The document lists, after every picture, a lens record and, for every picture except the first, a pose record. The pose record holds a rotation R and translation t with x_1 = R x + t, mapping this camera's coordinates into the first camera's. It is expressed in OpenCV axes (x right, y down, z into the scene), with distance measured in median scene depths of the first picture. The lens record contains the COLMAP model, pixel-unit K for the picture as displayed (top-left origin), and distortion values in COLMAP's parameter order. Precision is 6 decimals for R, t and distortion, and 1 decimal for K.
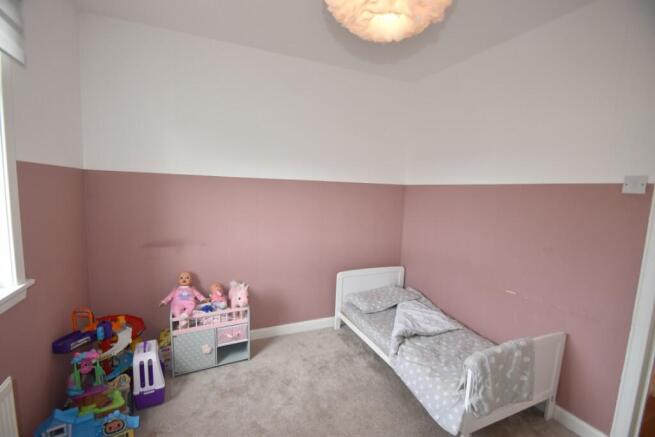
lens RADIAL K [[287.9, 0, 323.9], [0, 287.9, 226.2], [0, 0, 1]] dist [0.017795, -0.018739]
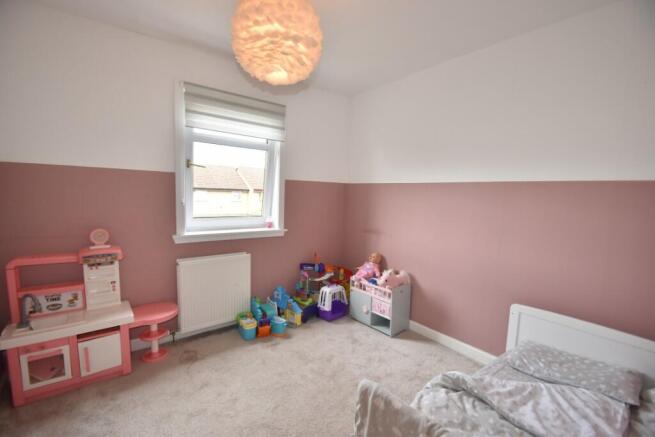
lens RADIAL K [[287.9, 0, 323.9], [0, 287.9, 226.2], [0, 0, 1]] dist [0.017795, -0.018739]
pose [[0.240296, 0.084113, -0.967048, 0.809448], [-0.144221, 0.988275, 0.050123, -0.003728], [0.959926, 0.127425, 0.249610, 0.406130]]
